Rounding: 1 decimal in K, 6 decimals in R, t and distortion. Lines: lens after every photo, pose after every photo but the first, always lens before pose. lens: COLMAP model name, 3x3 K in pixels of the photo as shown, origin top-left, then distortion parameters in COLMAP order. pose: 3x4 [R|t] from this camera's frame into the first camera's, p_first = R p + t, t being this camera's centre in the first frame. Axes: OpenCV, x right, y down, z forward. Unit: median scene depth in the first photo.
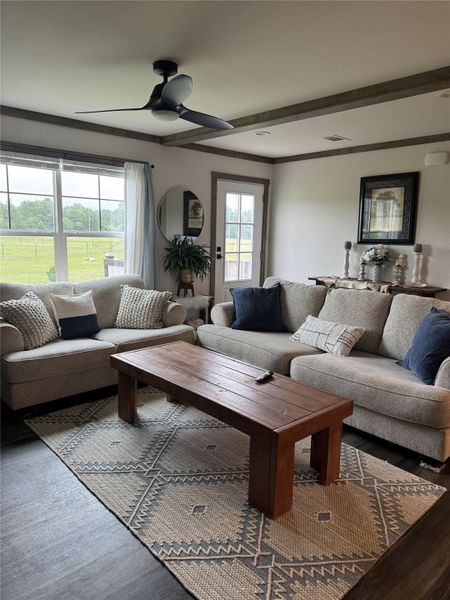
lens RADIAL K [[428.2, 0, 225.0], [0, 428.2, 300.0], [0, 0, 1]] dist [0.026474, -0.000809]
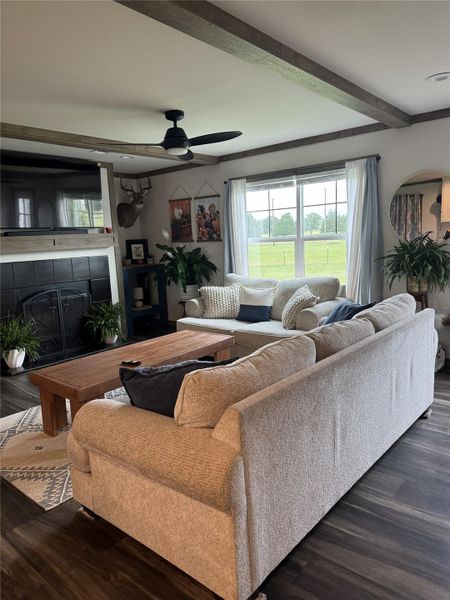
lens RADIAL K [[428.2, 0, 225.0], [0, 428.2, 300.0], [0, 0, 1]] dist [0.026474, -0.000809]
pose [[0.116339, 0.113973, -0.986649, 0.773067], [-0.106220, 0.989125, 0.101734, -0.083417], [0.987513, 0.092966, 0.127180, 0.655472]]
